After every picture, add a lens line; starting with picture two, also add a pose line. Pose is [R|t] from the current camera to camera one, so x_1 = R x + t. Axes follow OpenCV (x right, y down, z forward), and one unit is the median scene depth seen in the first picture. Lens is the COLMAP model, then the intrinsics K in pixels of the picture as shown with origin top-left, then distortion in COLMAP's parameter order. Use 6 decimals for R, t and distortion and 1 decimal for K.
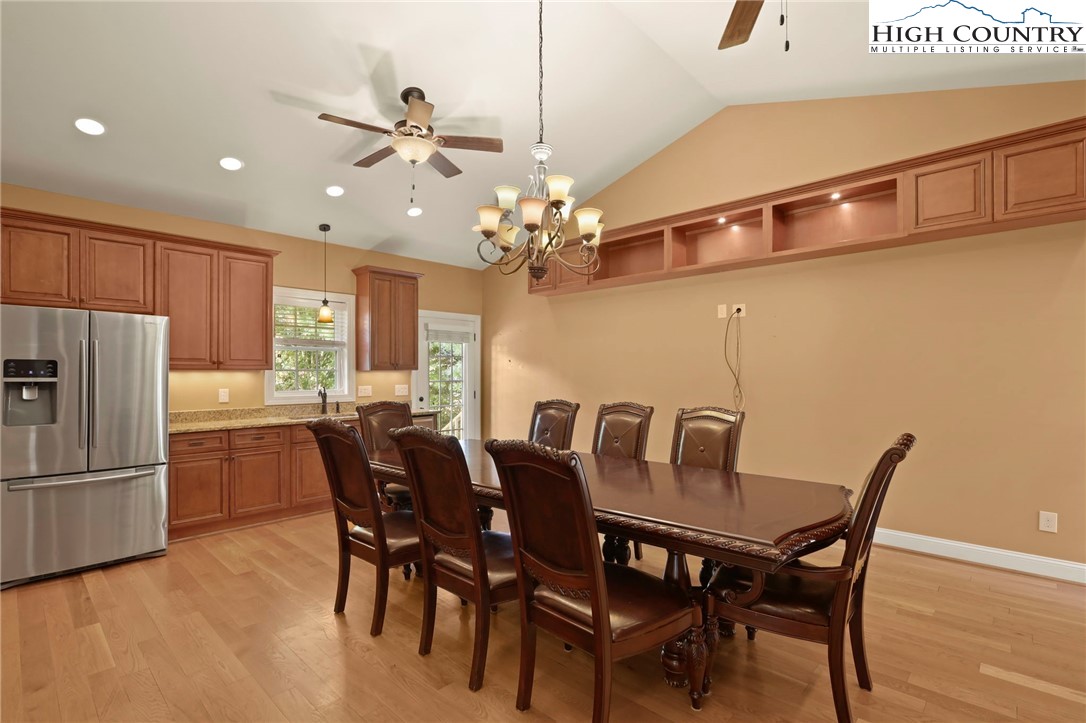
lens RADIAL K [[511.0, 0, 541.9], [0, 511.0, 365.9], [0, 0, 1]] dist [0.003195, 0.000497]
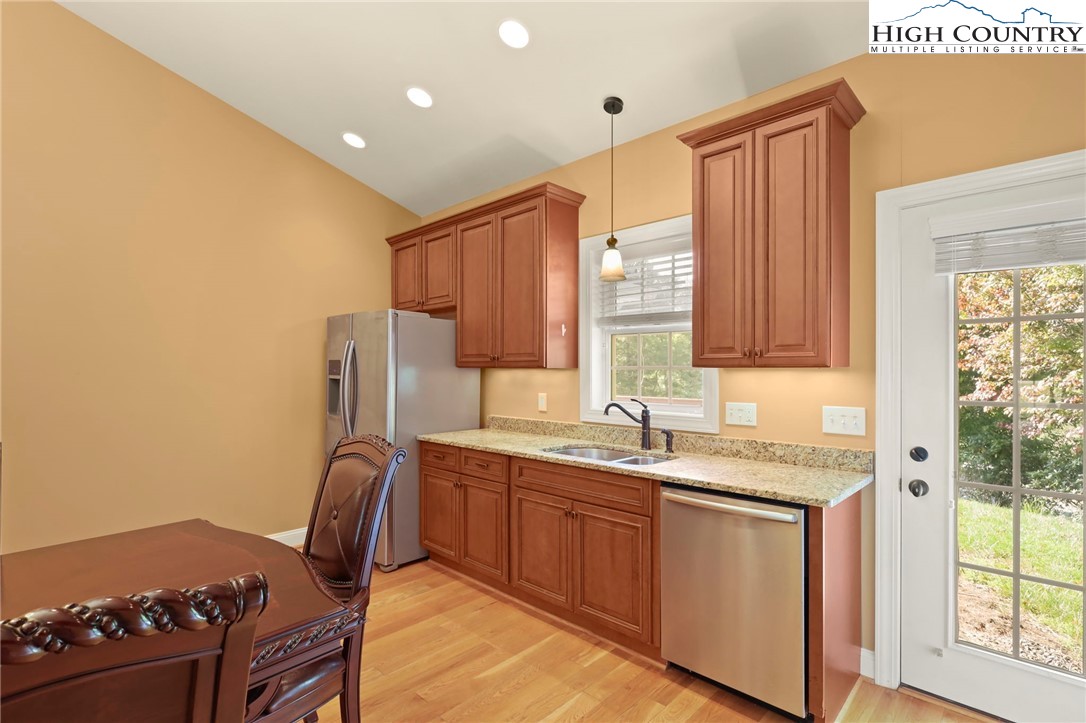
lens RADIAL K [[511.0, 0, 542.2], [0, 511.0, 371.9], [0, 0, 1]] dist [0.003195, 0.000497]
pose [[-0.004330, 0.008977, -0.999950, 0.135034], [0.012708, 0.999879, 0.008922, 0.007449], [0.999910, -0.012669, -0.004444, 1.040529]]
